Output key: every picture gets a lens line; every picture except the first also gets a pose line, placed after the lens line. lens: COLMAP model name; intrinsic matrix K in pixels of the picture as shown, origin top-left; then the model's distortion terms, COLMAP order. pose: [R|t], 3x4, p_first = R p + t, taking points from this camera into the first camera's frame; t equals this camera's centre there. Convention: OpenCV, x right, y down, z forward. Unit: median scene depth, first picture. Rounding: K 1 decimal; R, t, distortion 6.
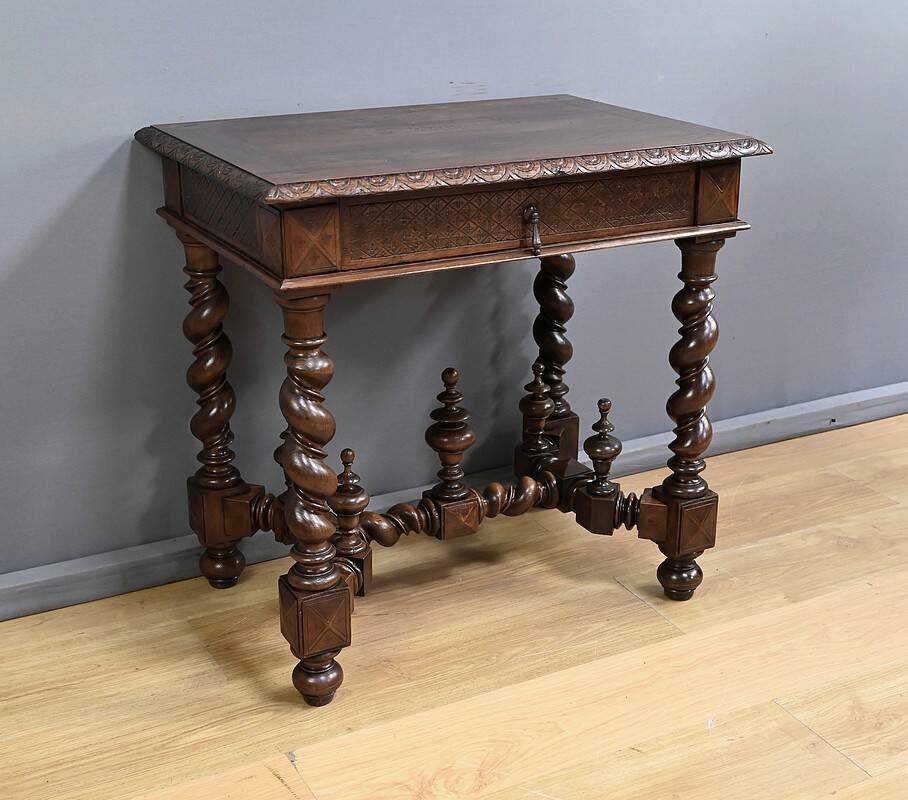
lens RADIAL K [[1359.5, 0, 457.4], [0, 1359.5, 400.9], [0, 0, 1]] dist [0.001105, 0.000000]
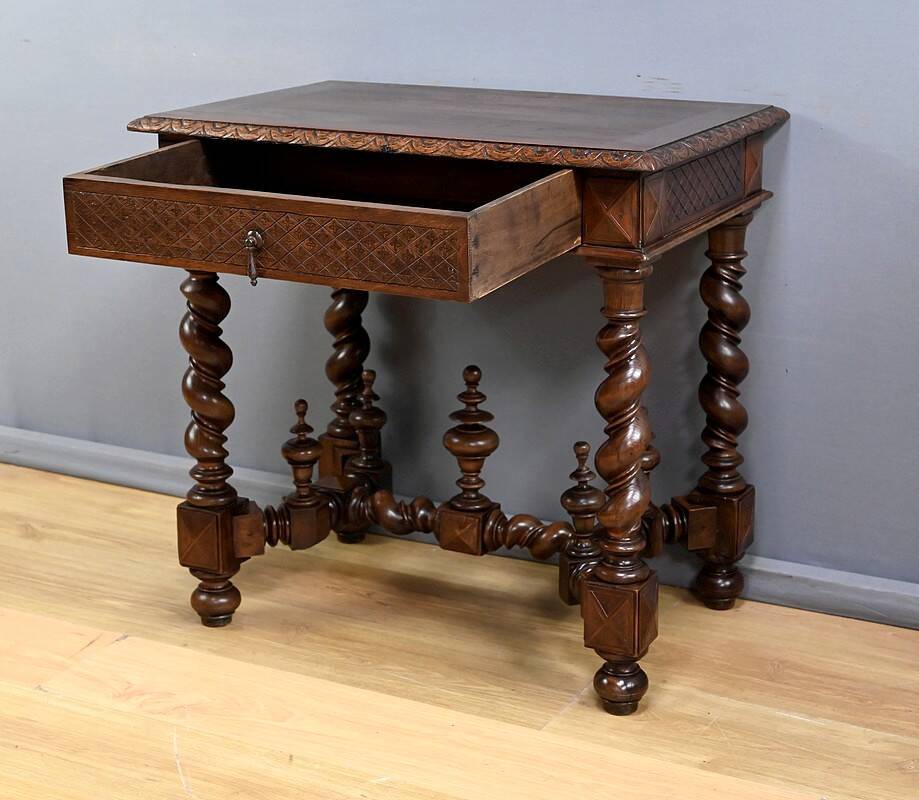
lens RADIAL K [[1874.9, 0, 473.9], [0, 1874.9, 329.0], [0, 0, 1]] dist [0.018997, 0.000000]
pose [[0.555128, 0.189401, -0.809914, 1.065391], [-0.286946, 0.957559, 0.027251, -0.085840], [0.780701, 0.217274, 0.585916, 0.252772]]
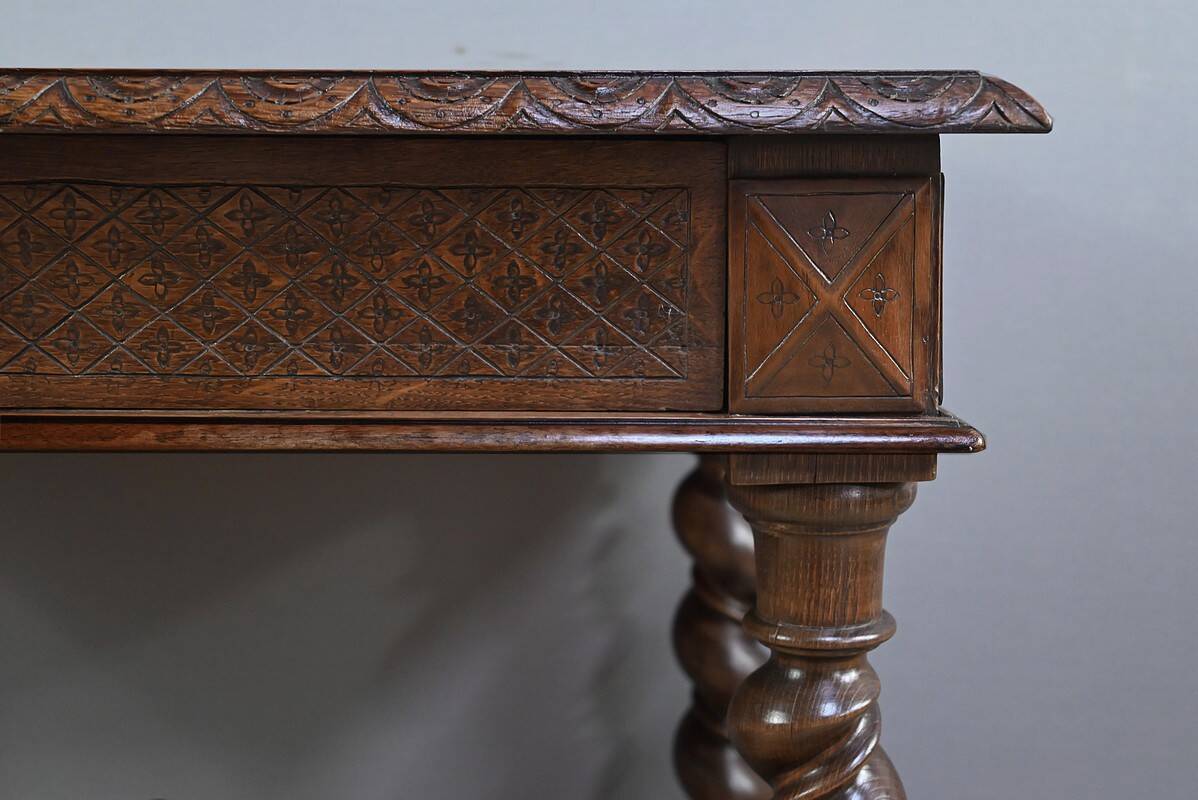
lens RADIAL K [[1838.2, 0, 588.1], [0, 1838.2, 389.8], [0, 0, 1]] dist [0.052808, 0.000000]
pose [[0.879085, 0.070031, -0.471493, 0.300630], [-0.162518, 0.973916, -0.158354, -0.072081], [0.448104, 0.215833, 0.867536, 0.666732]]
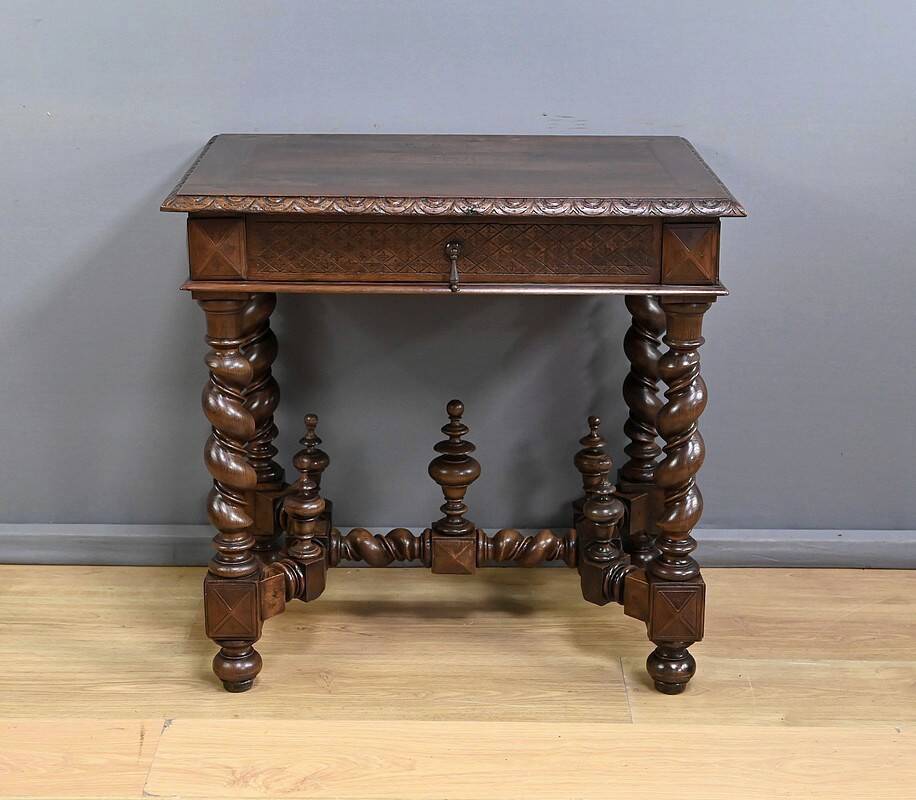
lens RADIAL K [[1695.3, 0, 444.4], [0, 1695.3, 380.0], [0, 0, 1]] dist [0.016479, 0.000000]
pose [[0.876343, 0.144908, -0.459375, 0.570700], [-0.169278, 0.985495, -0.012058, -0.022911], [0.450964, 0.088329, 0.888161, -0.101667]]
